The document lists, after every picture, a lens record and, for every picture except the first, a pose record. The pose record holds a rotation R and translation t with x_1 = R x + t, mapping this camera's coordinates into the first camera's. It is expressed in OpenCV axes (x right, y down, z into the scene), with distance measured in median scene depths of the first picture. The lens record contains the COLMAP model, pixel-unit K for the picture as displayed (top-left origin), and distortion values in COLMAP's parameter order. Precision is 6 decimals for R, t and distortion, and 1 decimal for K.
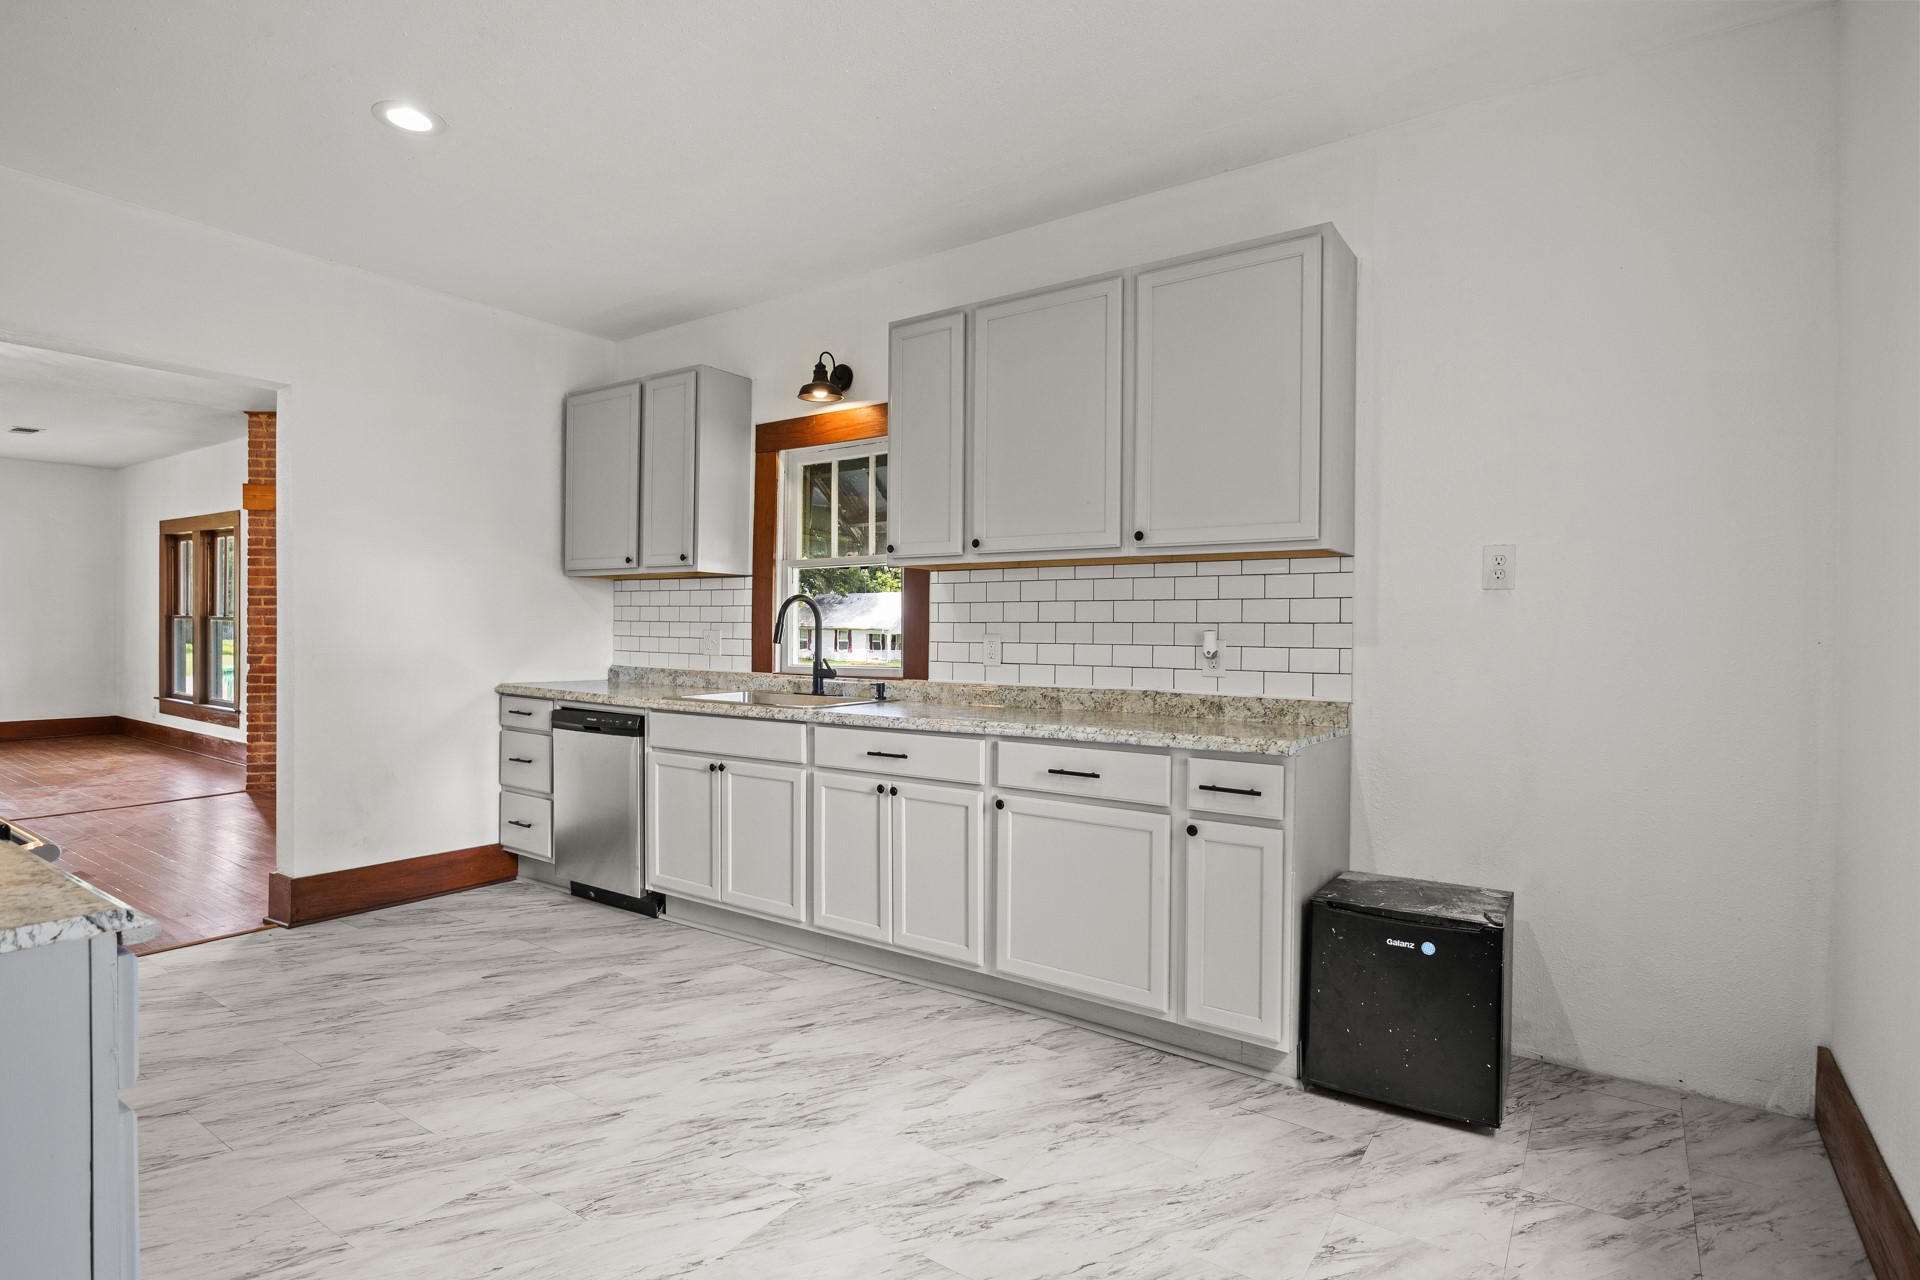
lens RADIAL K [[968.7, 0, 959.4], [0, 968.7, 615.3], [0, 0, 1]] dist [-0.006311, -0.000087]
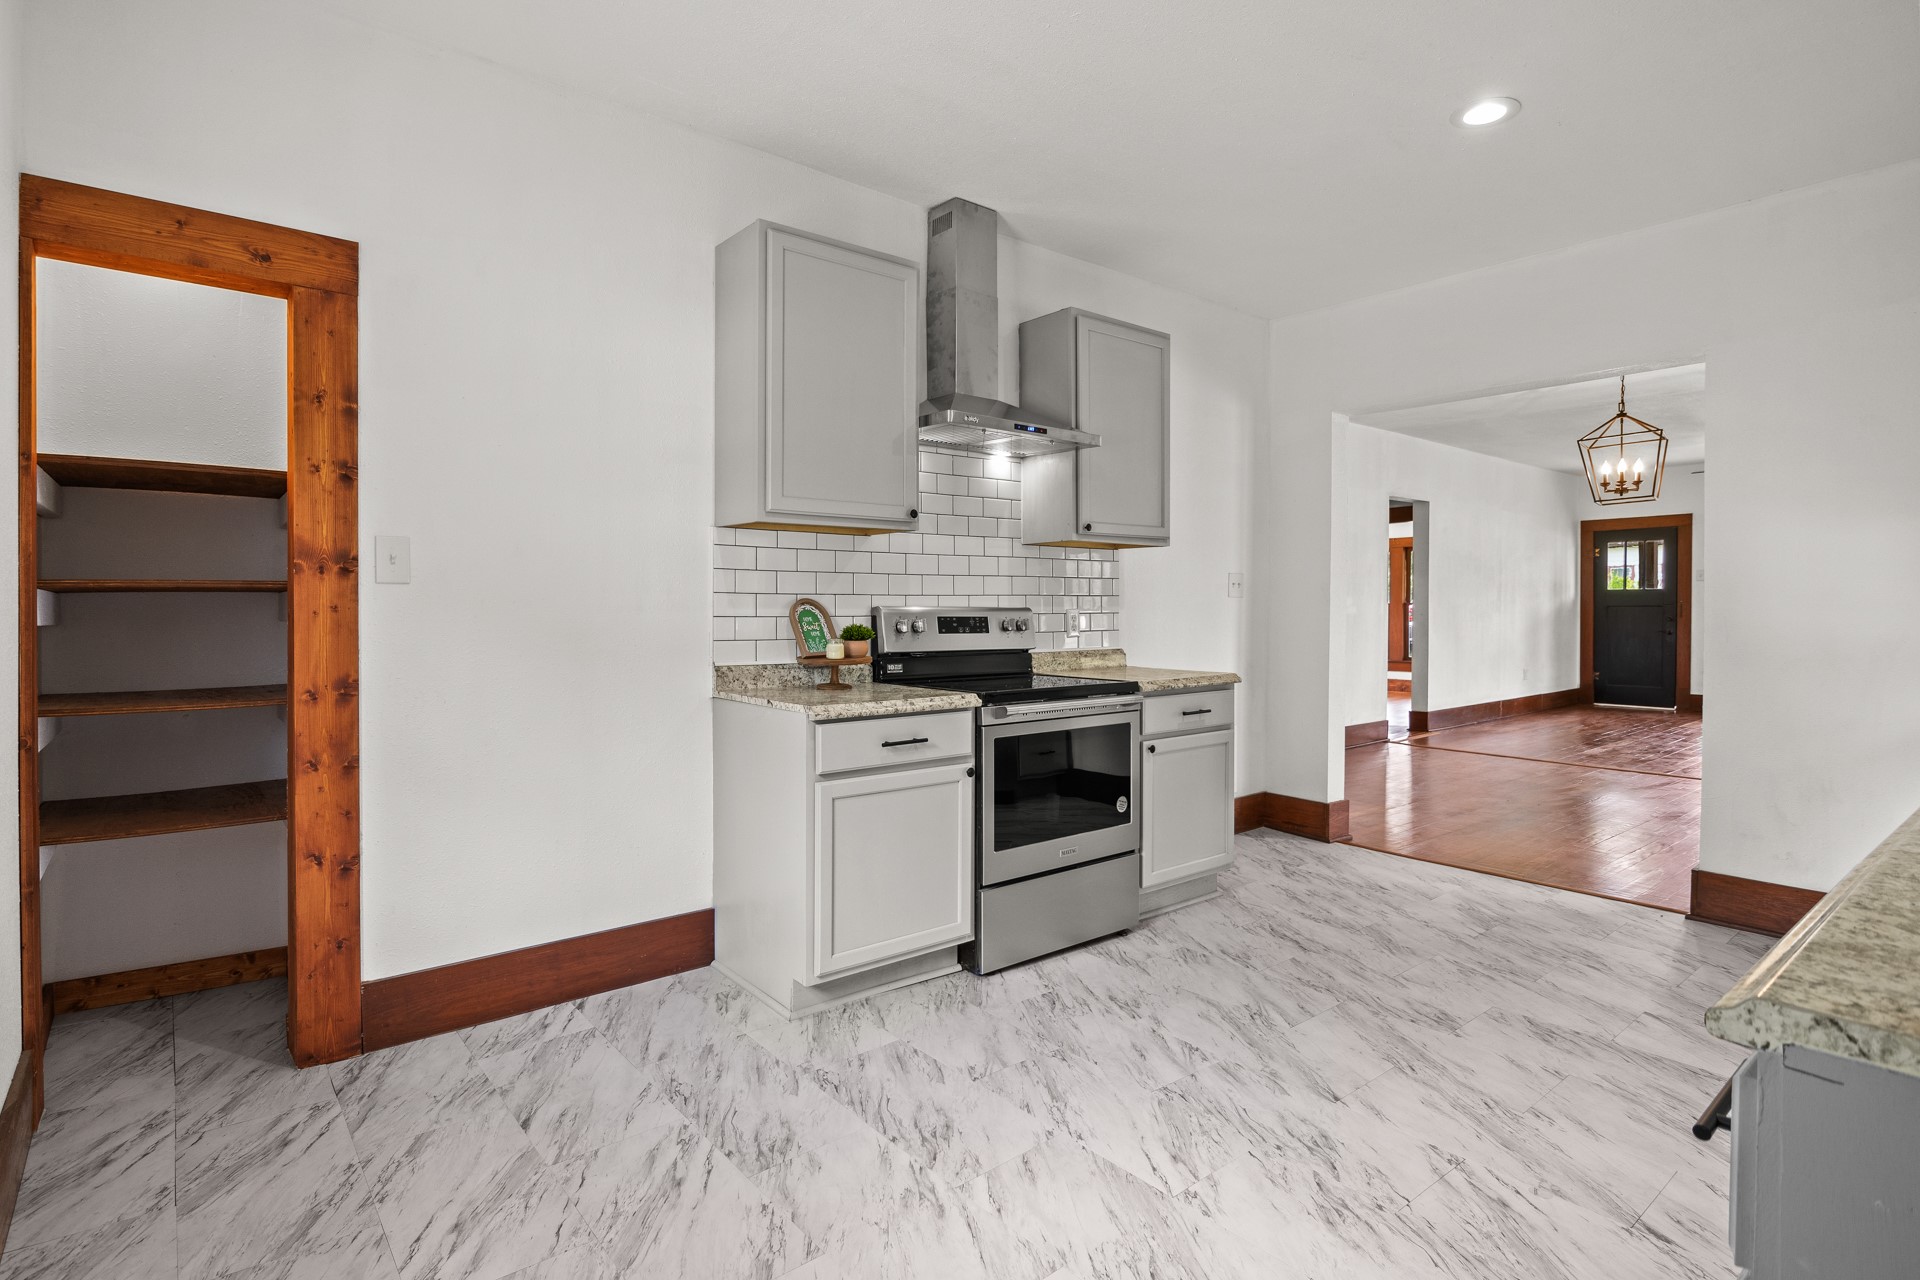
lens RADIAL K [[968.7, 0, 959.4], [0, 968.7, 615.3], [0, 0, 1]] dist [-0.006311, -0.000087]
pose [[-0.267250, 0.005983, -0.963609, 0.610324], [0.009067, 0.999952, 0.003694, 0.014784], [0.963584, -0.007749, -0.267292, 0.790237]]
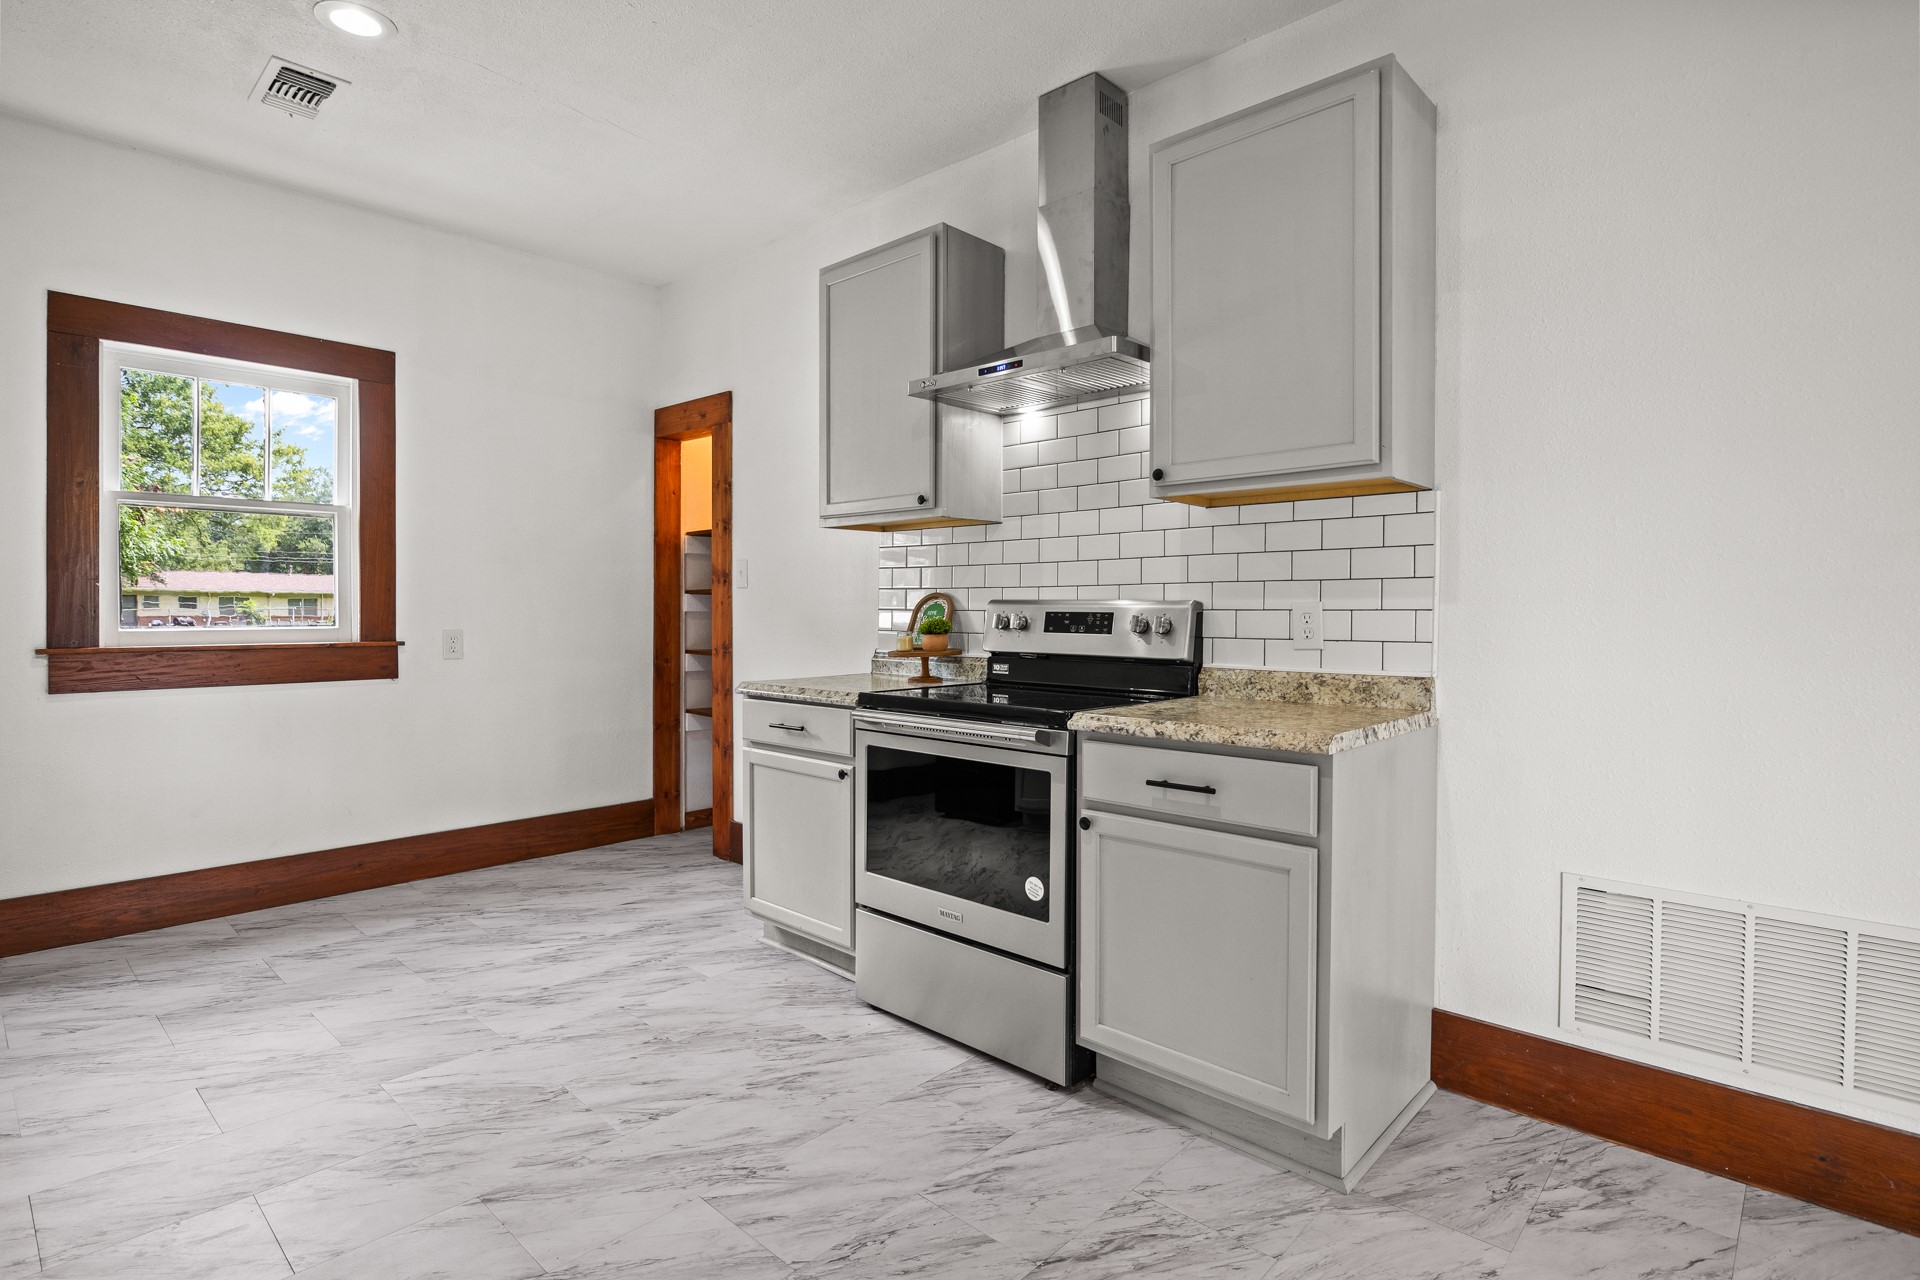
lens RADIAL K [[950.6, 0, 952.9], [0, 950.6, 630.1], [0, 0, 1]] dist [-0.004122, 0.000246]
pose [[-0.990550, -0.009788, 0.136800, -0.738040], [-0.008322, 0.999902, 0.011283, 0.031179], [-0.136897, 0.010038, -0.990534, 1.511583]]
